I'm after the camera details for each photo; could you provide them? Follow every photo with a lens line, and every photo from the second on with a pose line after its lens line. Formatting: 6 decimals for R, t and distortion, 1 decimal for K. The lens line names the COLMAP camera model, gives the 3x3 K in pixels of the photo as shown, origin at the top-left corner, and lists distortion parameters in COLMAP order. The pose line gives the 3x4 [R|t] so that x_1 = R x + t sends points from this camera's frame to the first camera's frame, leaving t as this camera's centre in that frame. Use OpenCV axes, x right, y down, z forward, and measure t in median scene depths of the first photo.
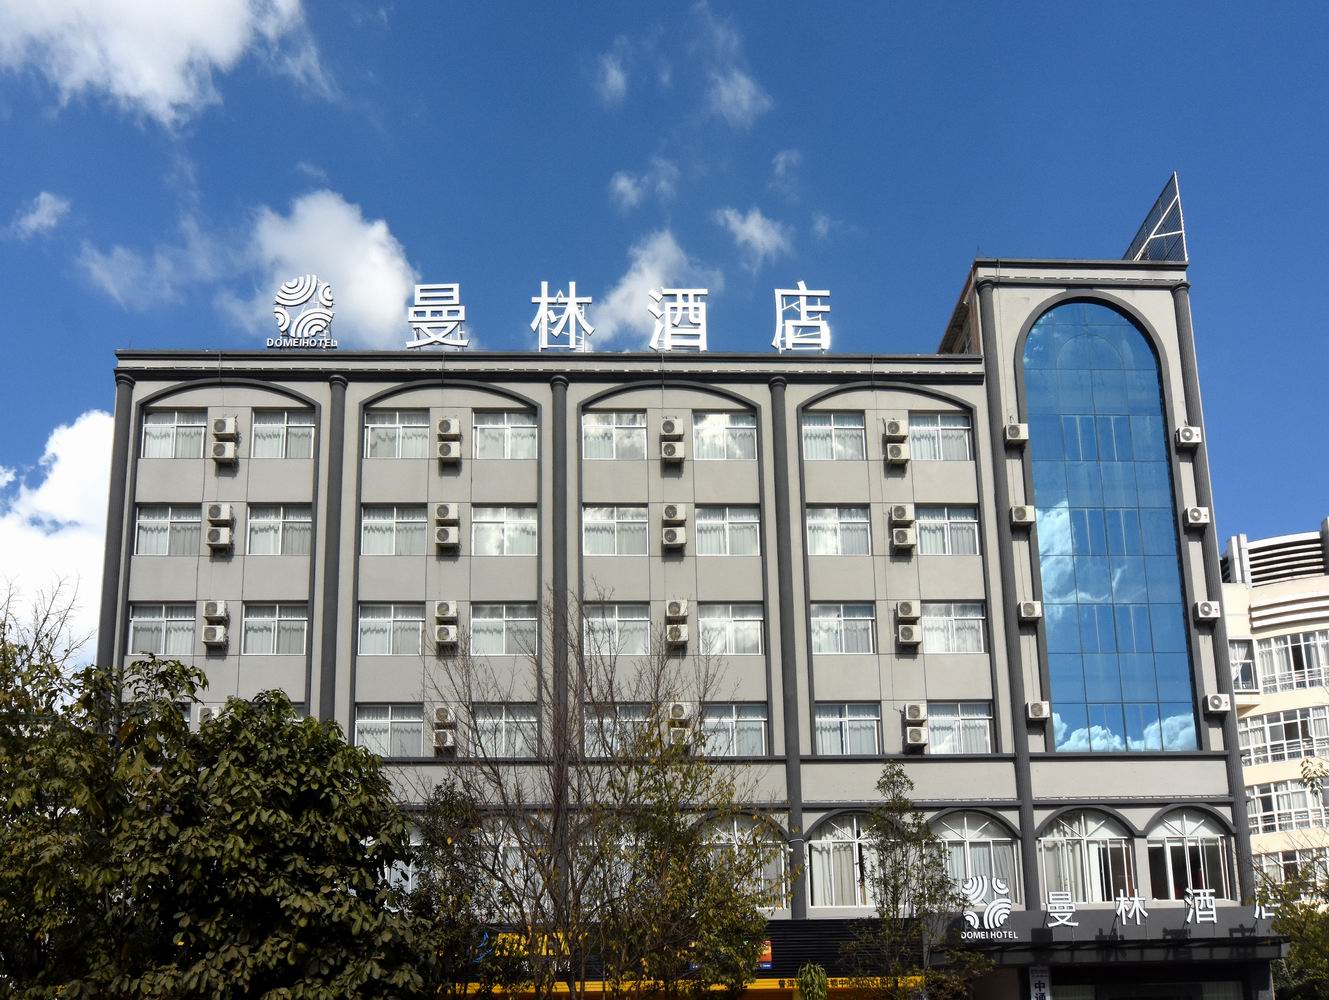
lens RADIAL K [[702.1, 0, 664.5], [0, 702.1, 500.0], [0, 0, 1]] dist [0.000798, 0.019957]
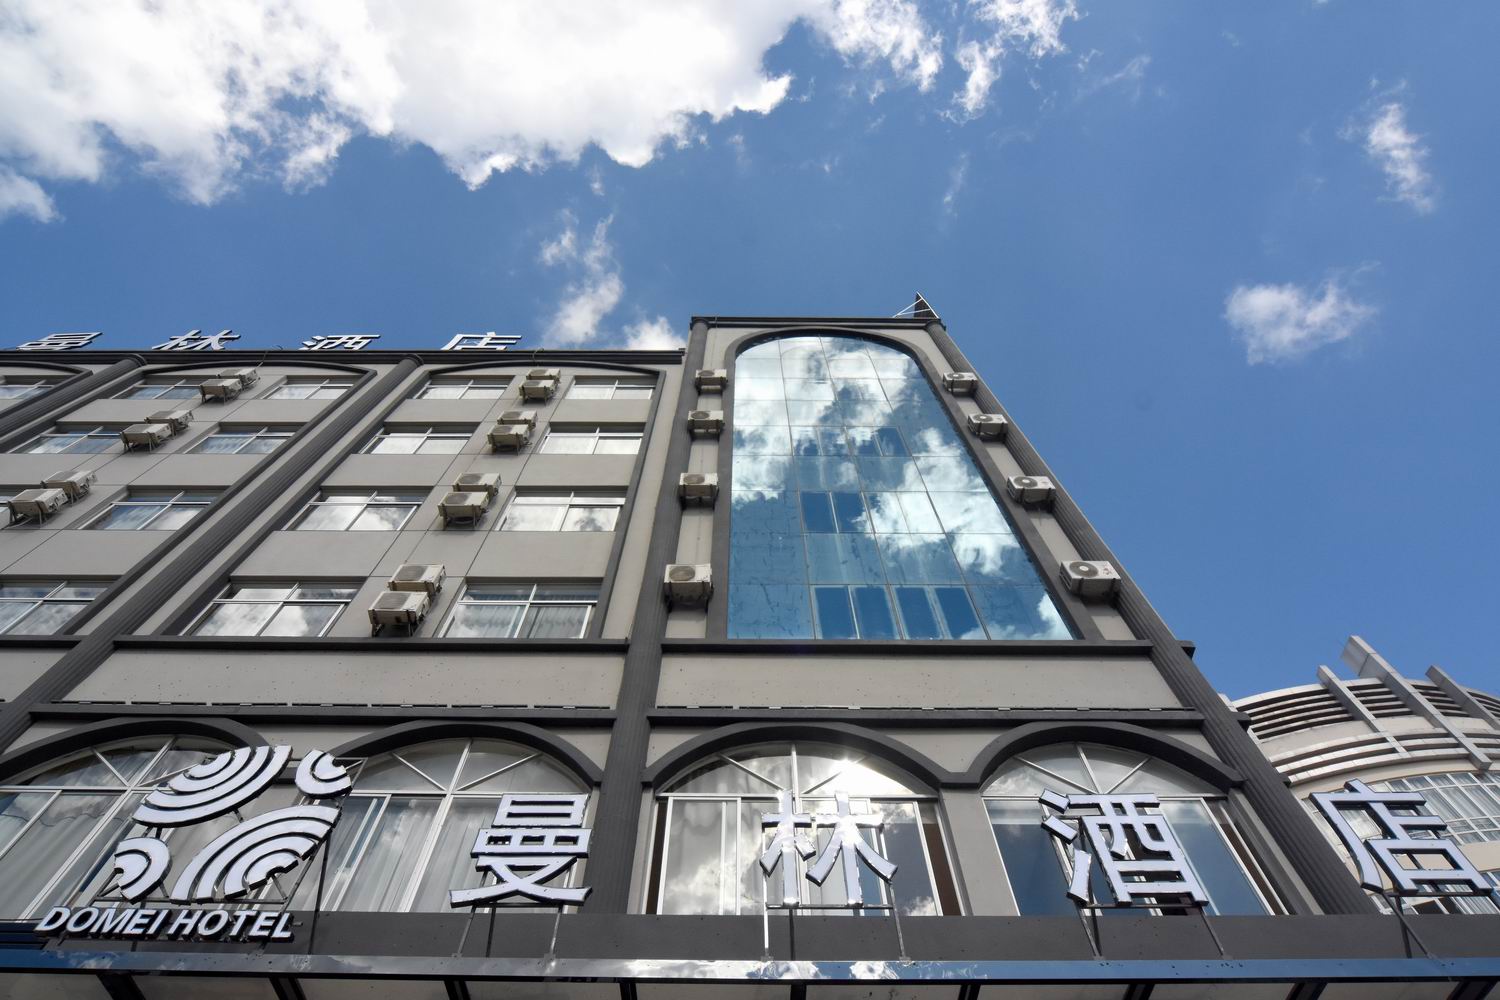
lens RADIAL K [[804.7, 0, 738.3], [0, 804.7, 499.4], [0, 0, 1]] dist [-0.014439, 0.001720]
pose [[0.998287, -0.052735, -0.025344, 0.561807], [0.011540, 0.602118, -0.798324, 0.677443], [0.057360, 0.796664, 0.601695, 0.625126]]
